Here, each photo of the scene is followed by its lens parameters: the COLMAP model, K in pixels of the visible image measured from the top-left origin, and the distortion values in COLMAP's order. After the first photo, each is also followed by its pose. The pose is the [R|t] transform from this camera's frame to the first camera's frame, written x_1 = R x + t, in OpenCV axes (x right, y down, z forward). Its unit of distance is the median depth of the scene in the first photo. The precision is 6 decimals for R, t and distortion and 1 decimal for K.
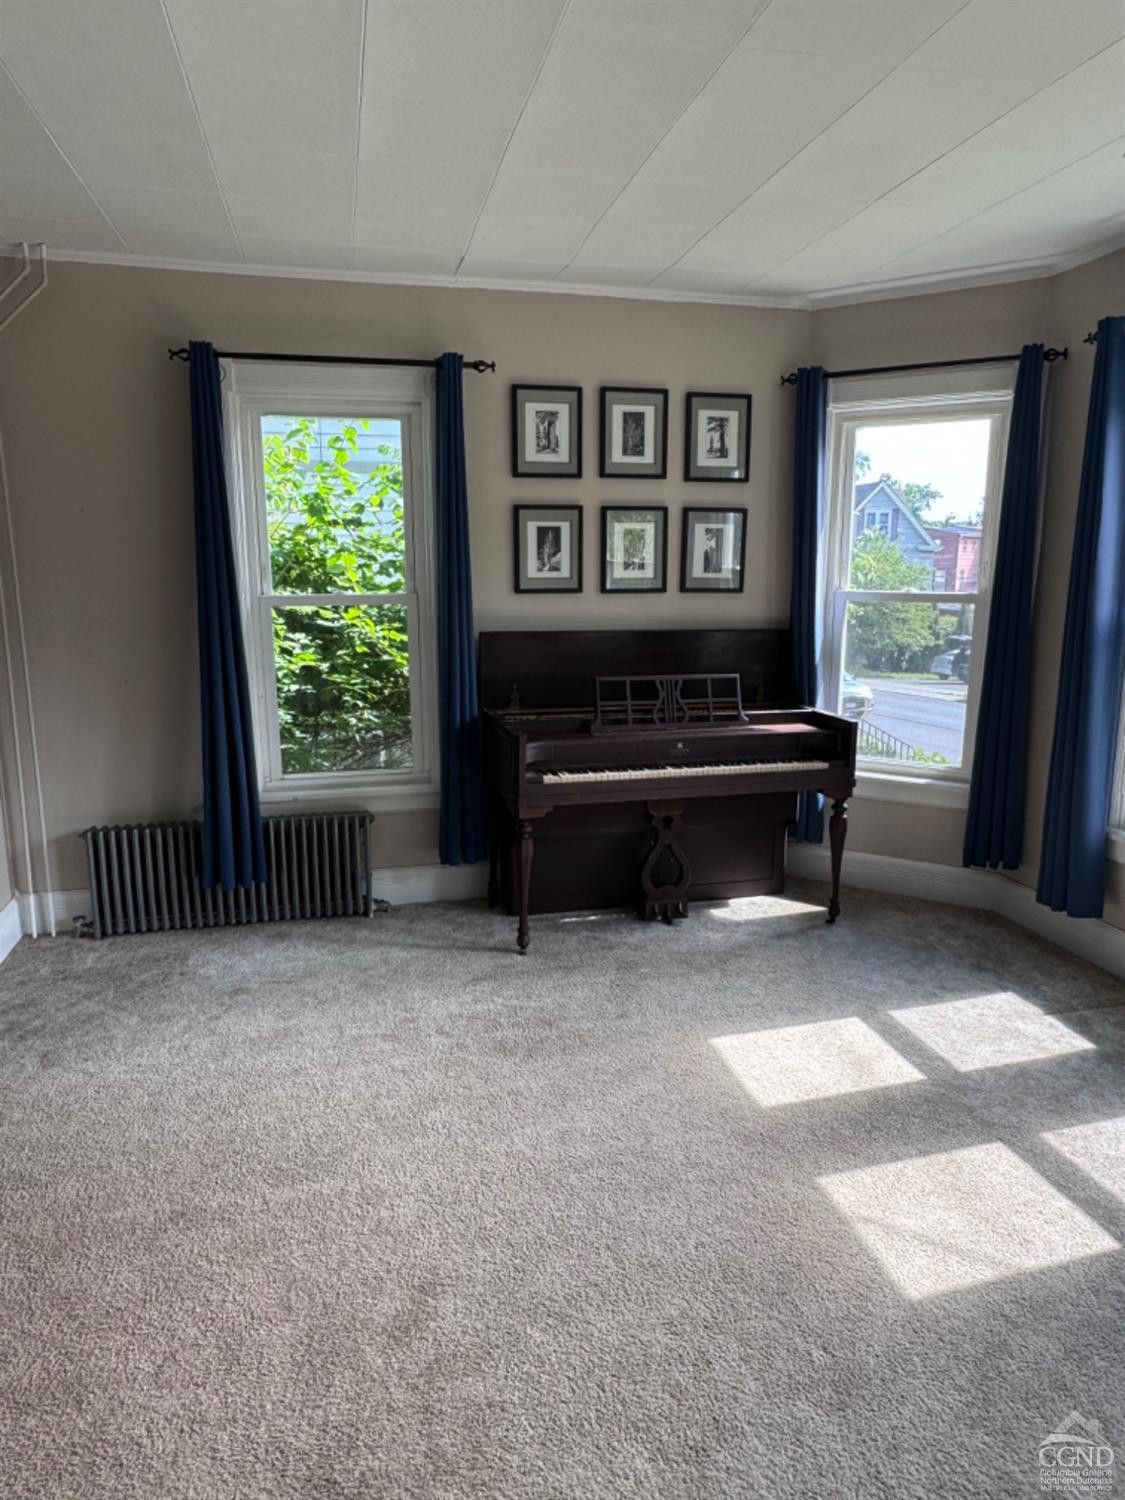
lens RADIAL K [[974.8, 0, 563.3], [0, 974.8, 744.2], [0, 0, 1]] dist [-0.002861, 0.001636]
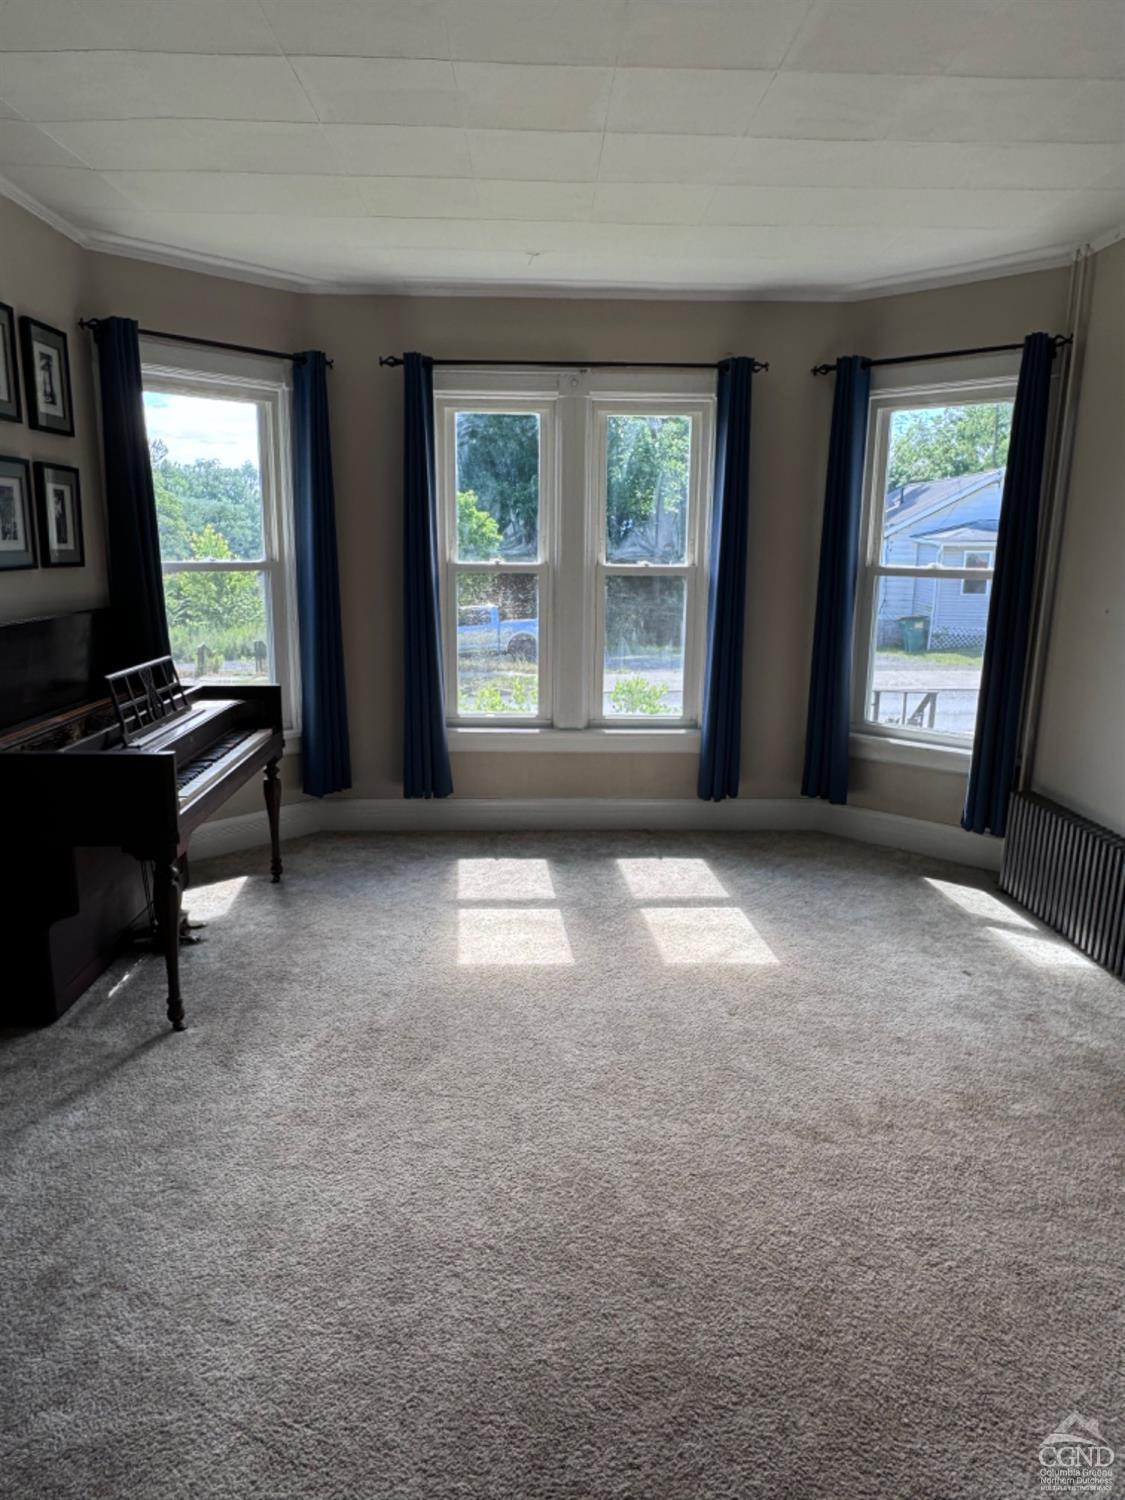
lens RADIAL K [[974.8, 0, 566.6], [0, 974.8, 746.5], [0, 0, 1]] dist [-0.002861, 0.001636]
pose [[0.196624, -0.202431, 0.959354, -0.719500], [0.171718, 0.970442, 0.169576, -0.090970], [-0.965325, 0.131396, 0.225573, 0.508375]]
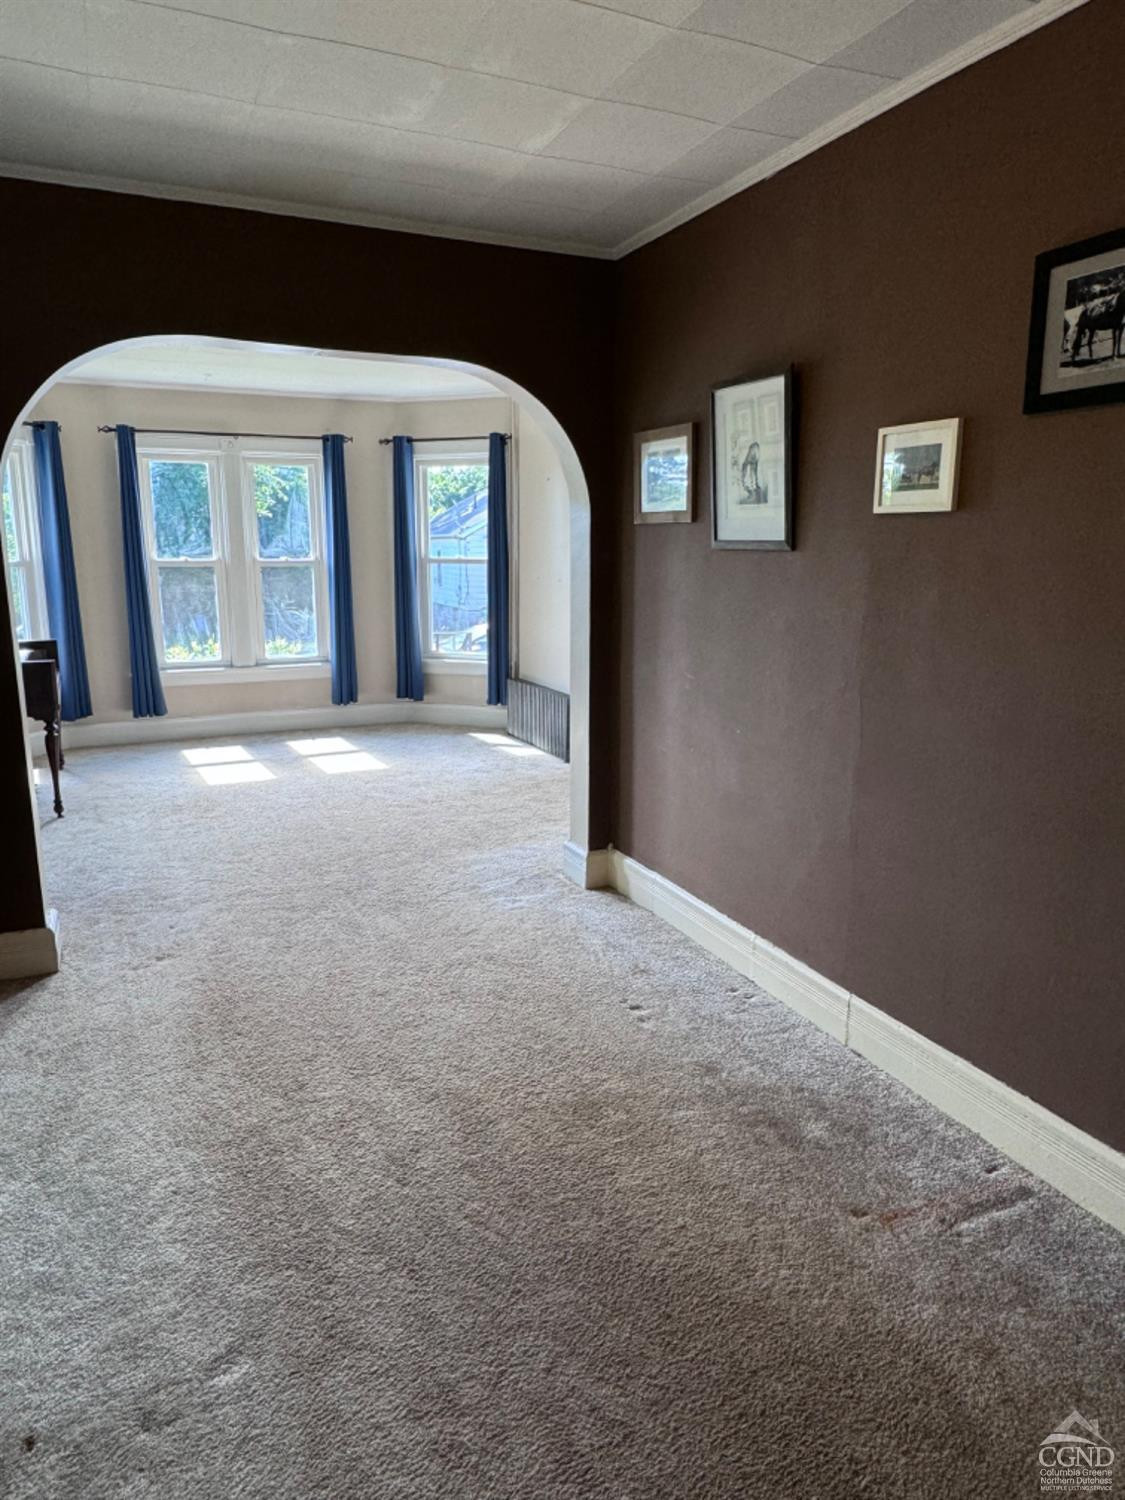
lens RADIAL K [[974.8, 0, 566.1], [0, 974.8, 742.6], [0, 0, 1]] dist [-0.002861, 0.001636]
pose [[-0.203767, -0.197120, 0.958970, -1.595835], [0.180152, 0.955245, 0.234634, -0.094160], [-0.962301, 0.220571, -0.159136, 0.512120]]
